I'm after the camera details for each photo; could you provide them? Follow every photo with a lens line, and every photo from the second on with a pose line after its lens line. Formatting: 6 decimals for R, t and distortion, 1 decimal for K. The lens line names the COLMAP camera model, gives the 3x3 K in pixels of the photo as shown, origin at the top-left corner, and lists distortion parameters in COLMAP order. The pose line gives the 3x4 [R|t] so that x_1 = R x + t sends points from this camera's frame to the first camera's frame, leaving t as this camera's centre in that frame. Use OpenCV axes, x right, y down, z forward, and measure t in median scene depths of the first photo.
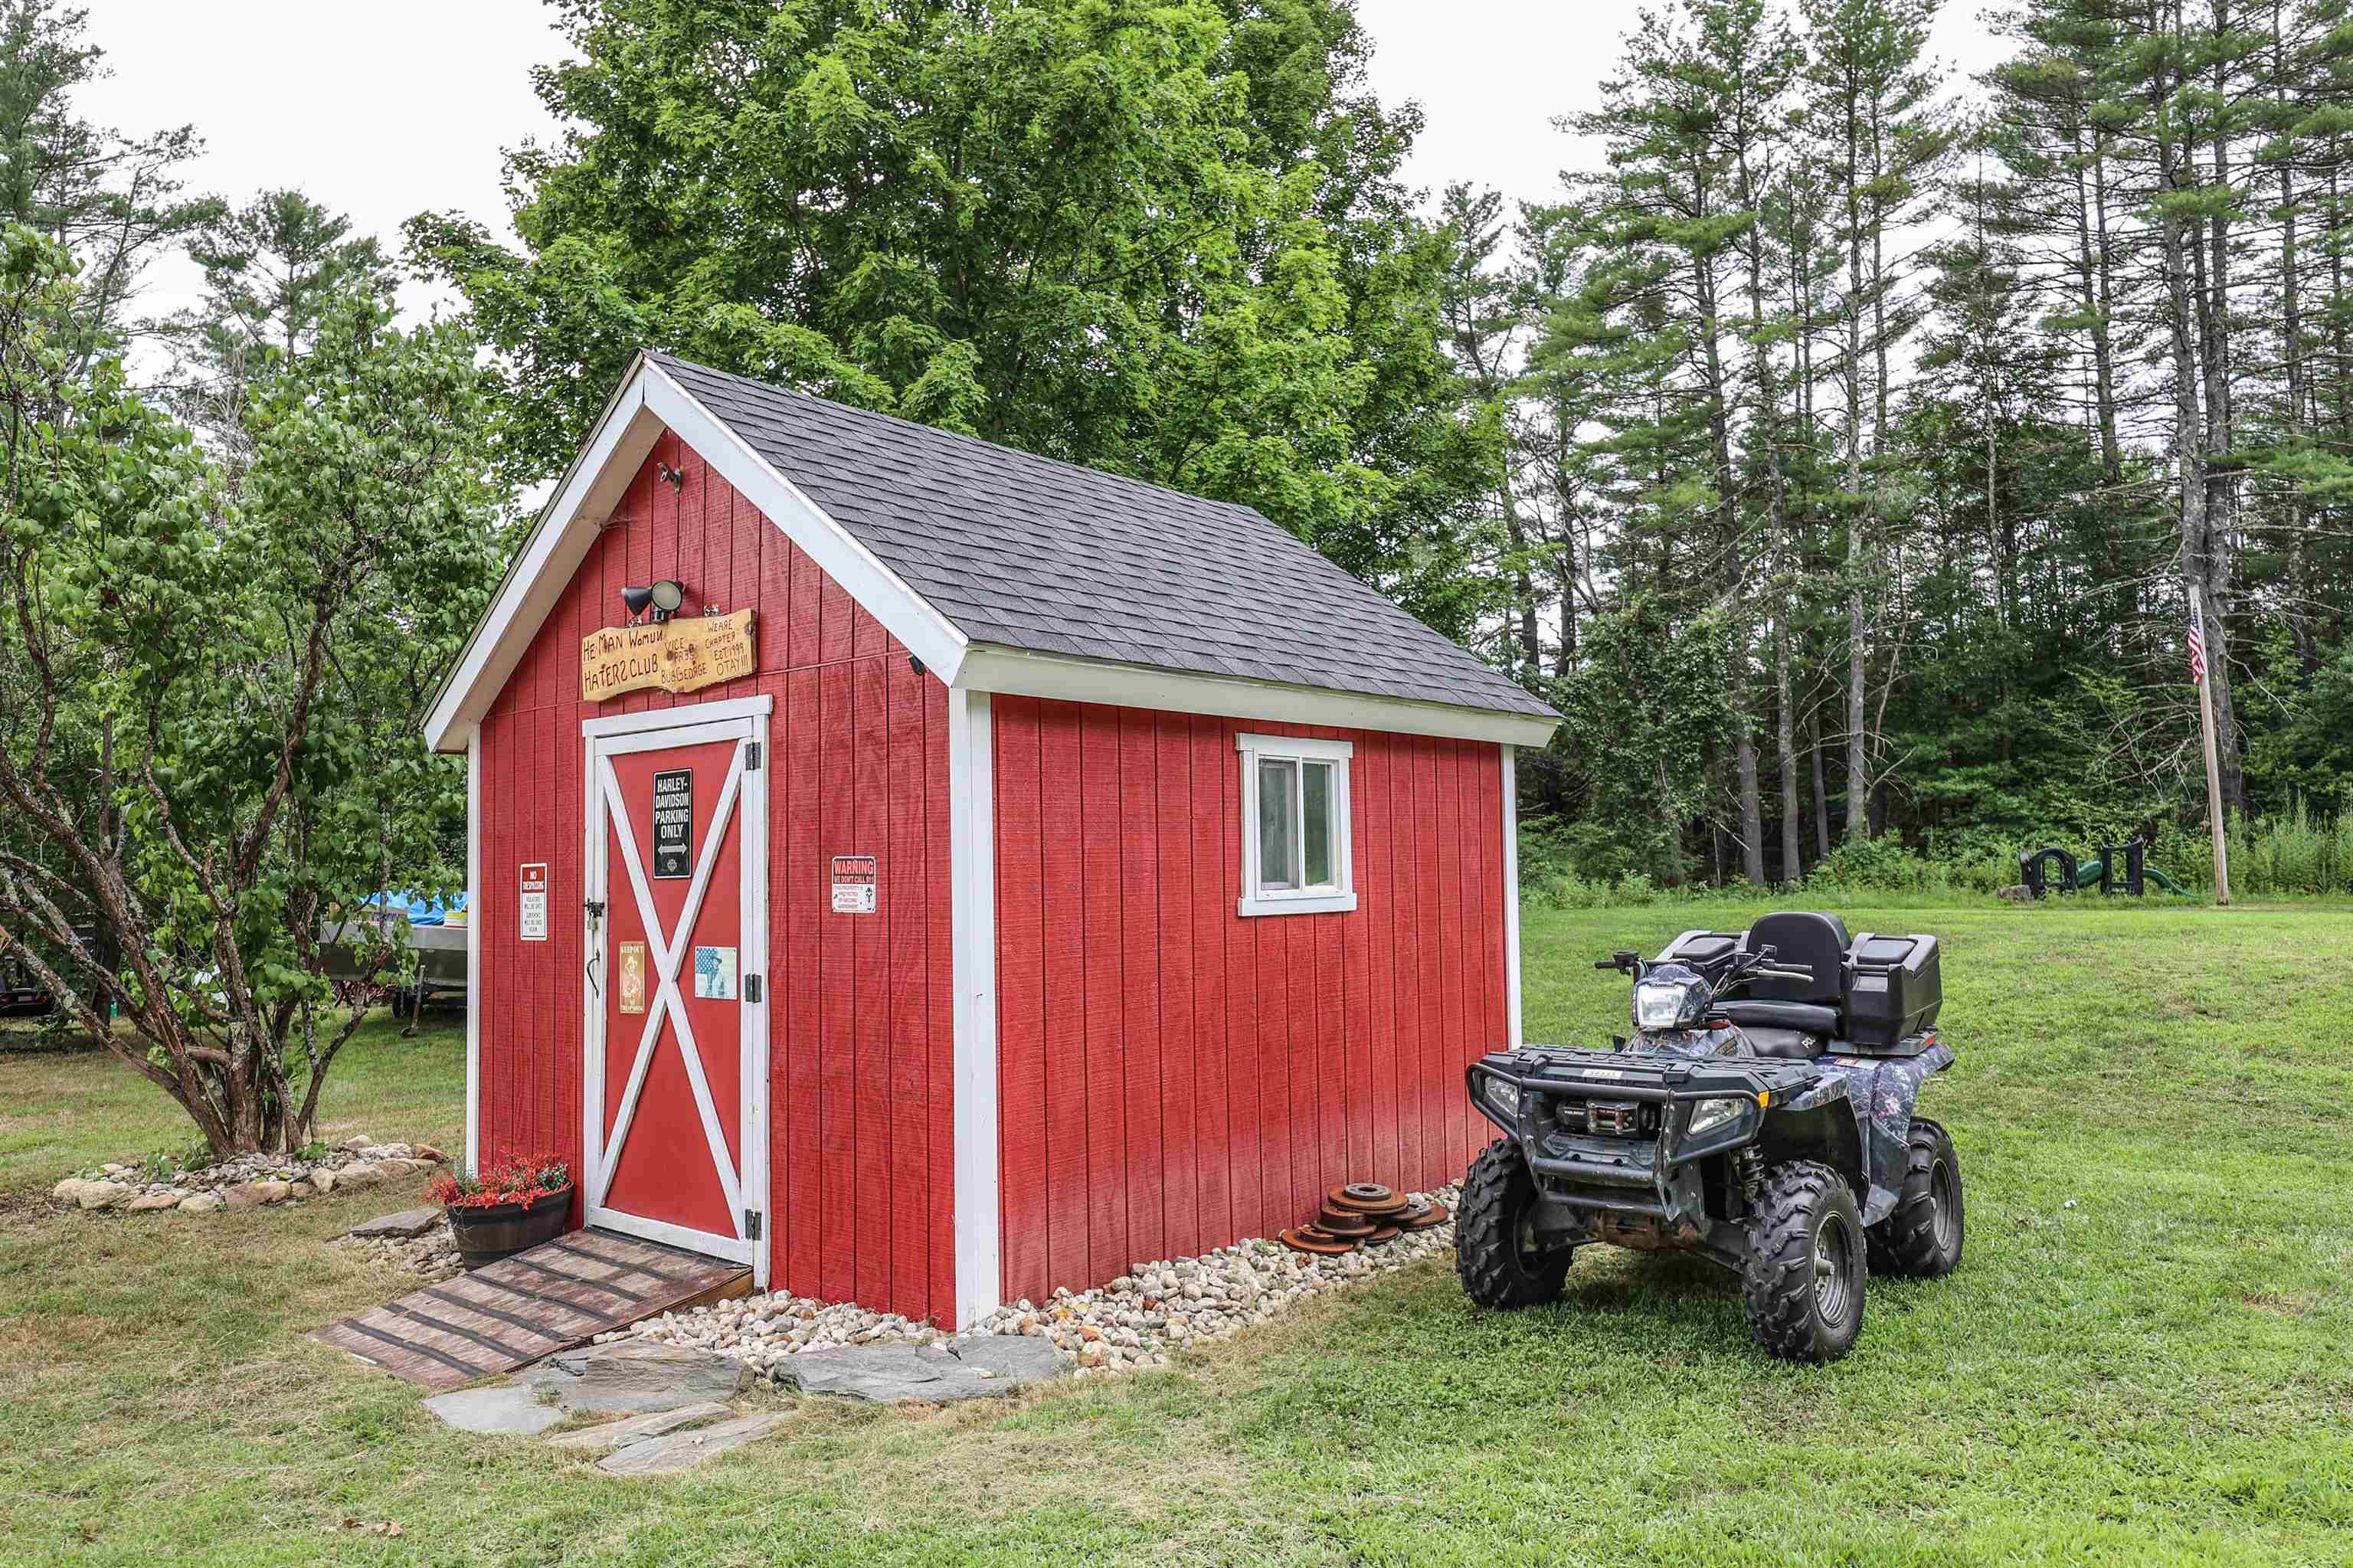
lens RADIAL K [[1522.2, 0, 1175.0], [0, 1522.2, 783.8], [0, 0, 1]] dist [-0.005327, -0.005554]
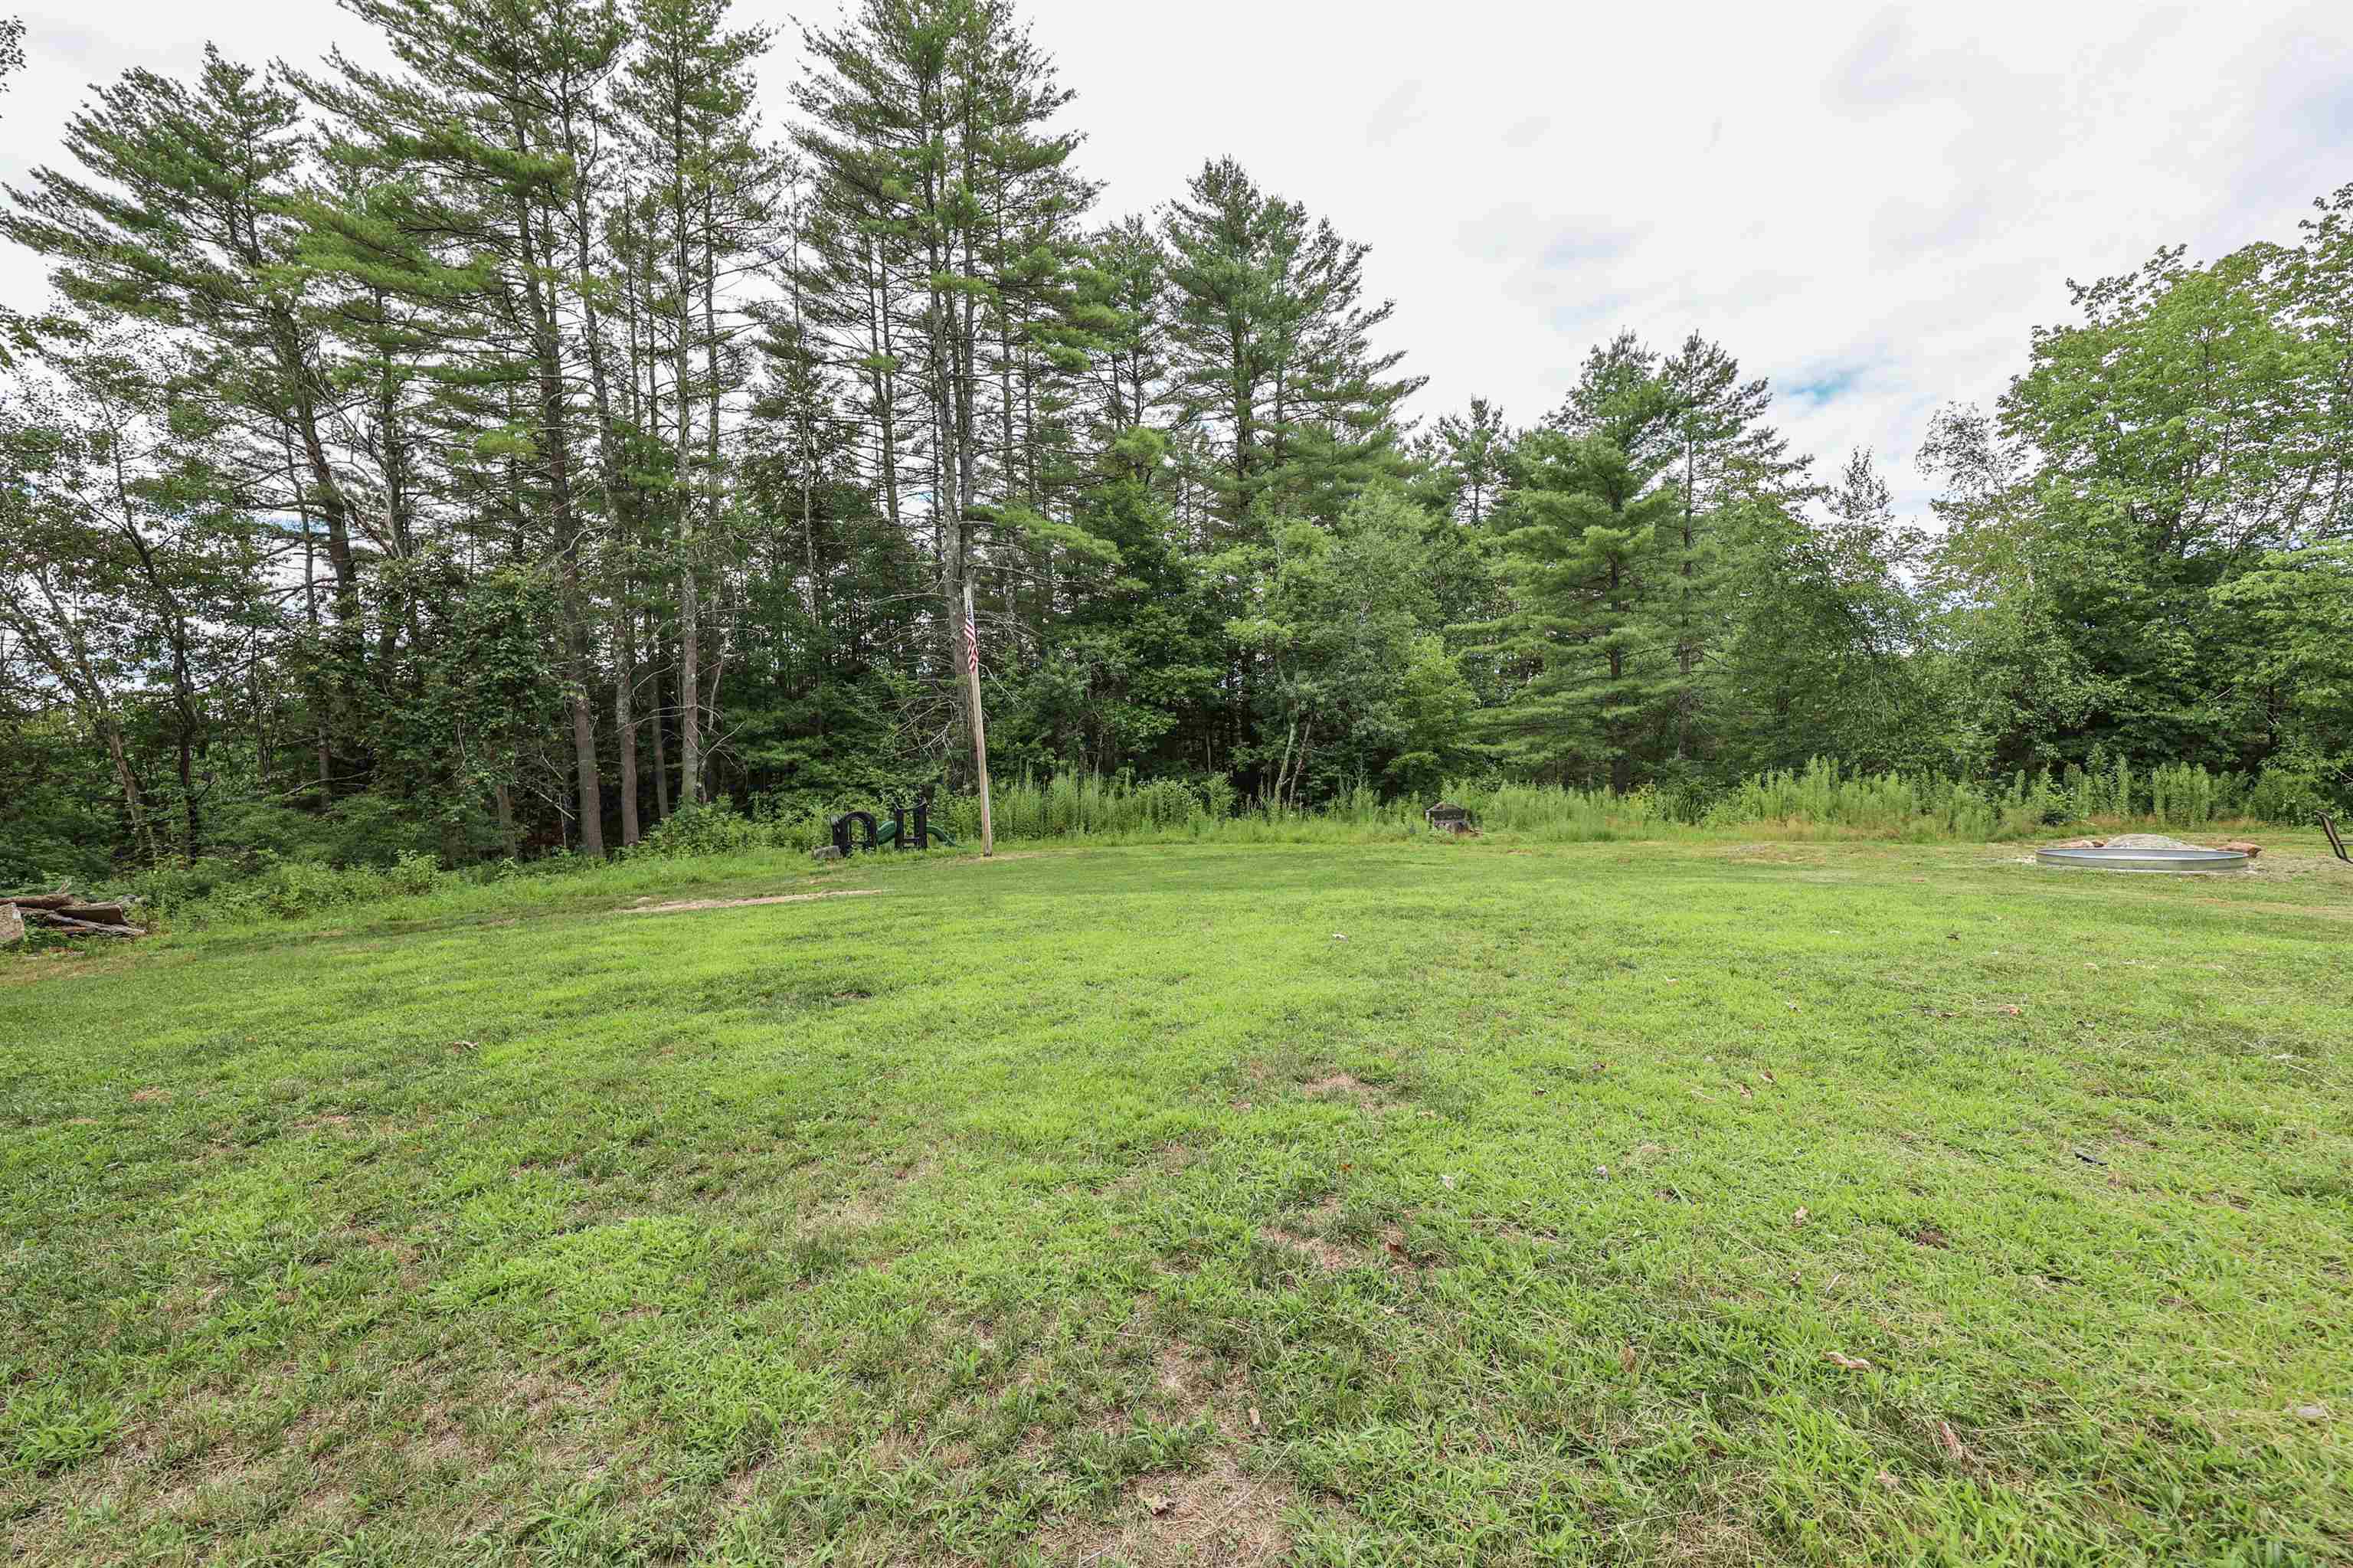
lens RADIAL K [[942.7, 0, 1176.8], [0, 942.7, 801.1], [0, 0, 1]] dist [-0.000560, -0.000289]
pose [[0.654920, -0.029129, 0.755137, 0.168814], [-0.007830, 0.998942, 0.045325, 0.000899], [-0.755658, -0.035597, 0.653999, 0.299391]]
